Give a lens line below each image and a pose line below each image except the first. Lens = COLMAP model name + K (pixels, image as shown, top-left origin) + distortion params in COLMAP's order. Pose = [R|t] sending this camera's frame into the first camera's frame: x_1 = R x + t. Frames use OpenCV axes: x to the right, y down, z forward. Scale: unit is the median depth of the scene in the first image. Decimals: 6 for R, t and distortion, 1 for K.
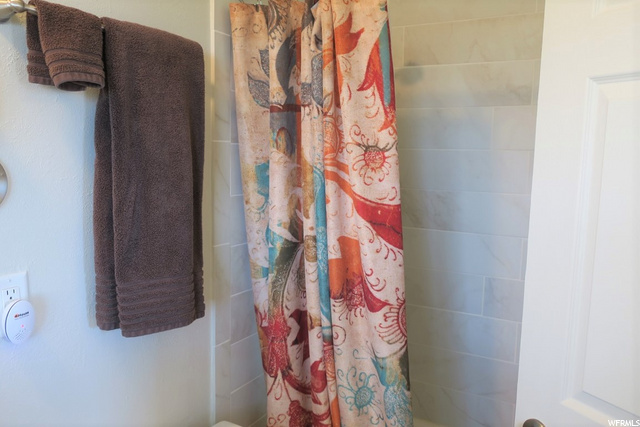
lens RADIAL K [[506.1, 0, 322.1], [0, 506.1, 214.5], [0, 0, 1]] dist [-0.003730, 0.008116]
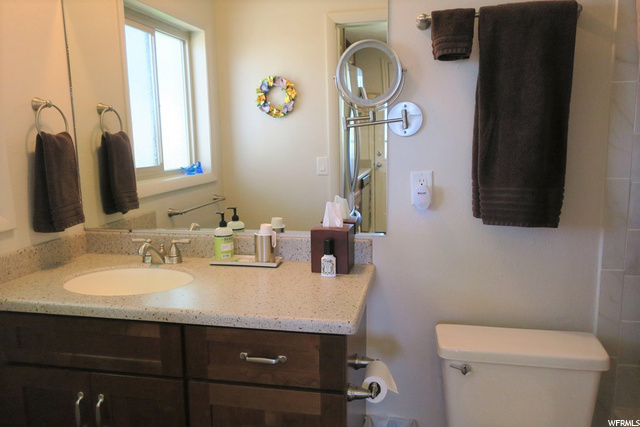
lens RADIAL K [[506.1, 0, 322.1], [0, 506.1, 214.5], [0, 0, 1]] dist [-0.003730, 0.008116]
pose [[0.387634, 0.141579, -0.910876, 0.768029], [-0.075405, 0.989694, 0.121740, 0.069634], [0.918724, 0.021494, 0.394314, -0.017606]]
